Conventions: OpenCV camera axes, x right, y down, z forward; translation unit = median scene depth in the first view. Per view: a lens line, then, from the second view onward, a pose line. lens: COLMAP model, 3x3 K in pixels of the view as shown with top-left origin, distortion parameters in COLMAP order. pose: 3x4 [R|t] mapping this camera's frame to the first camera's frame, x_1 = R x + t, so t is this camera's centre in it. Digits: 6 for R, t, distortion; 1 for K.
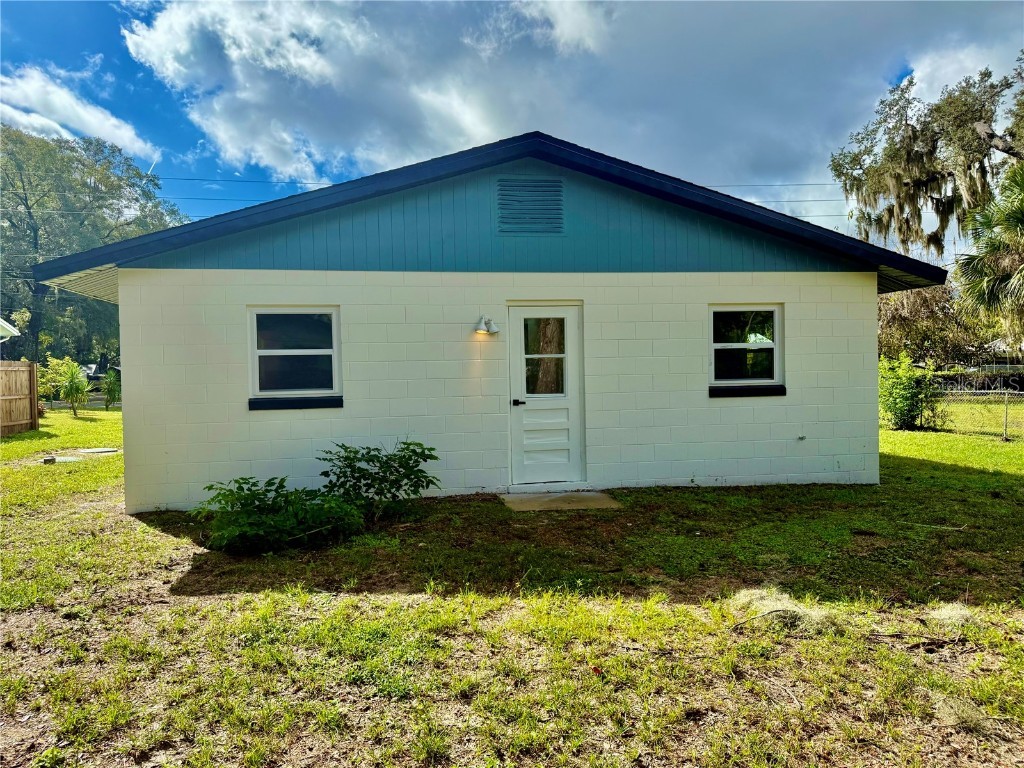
lens RADIAL K [[710.2, 0, 512.0], [0, 710.2, 384.0], [0, 0, 1]] dist [0.124988, -0.181060]
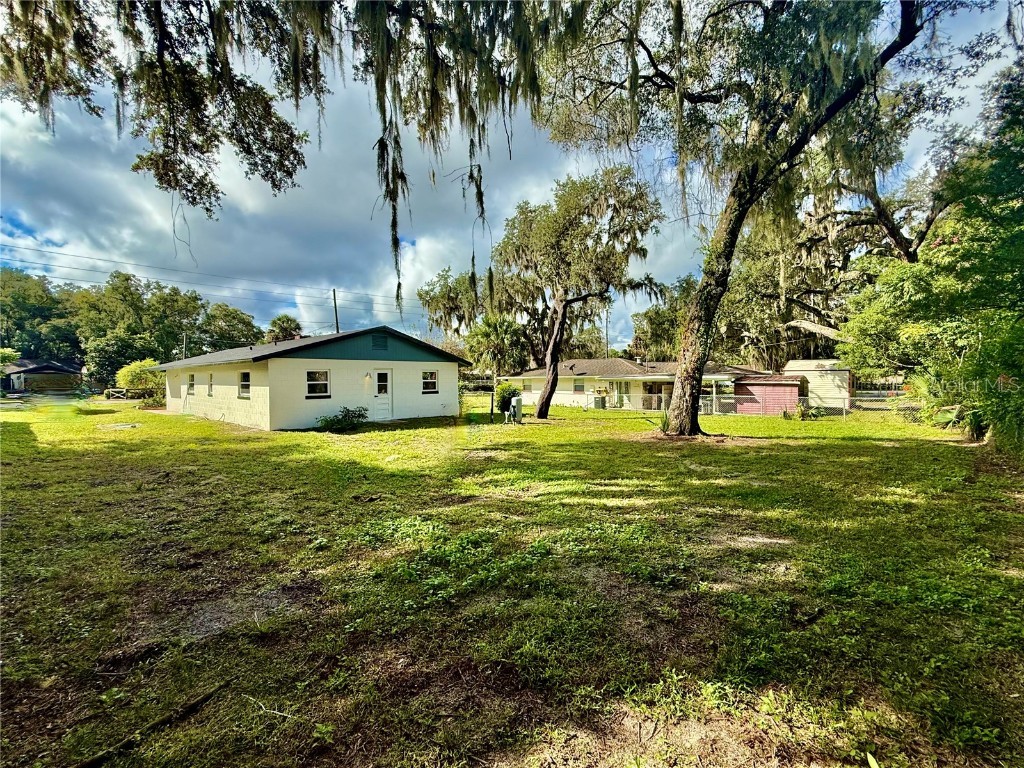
lens RADIAL K [[445.9, 0, 512.0], [0, 445.9, 384.0], [0, 0, 1]] dist [-0.000007, -0.000002]
pose [[0.780871, 0.002775, 0.624686, -0.789340], [0.003633, 0.999953, -0.008983, -0.012738], [-0.624682, 0.009284, 0.780824, -1.088738]]
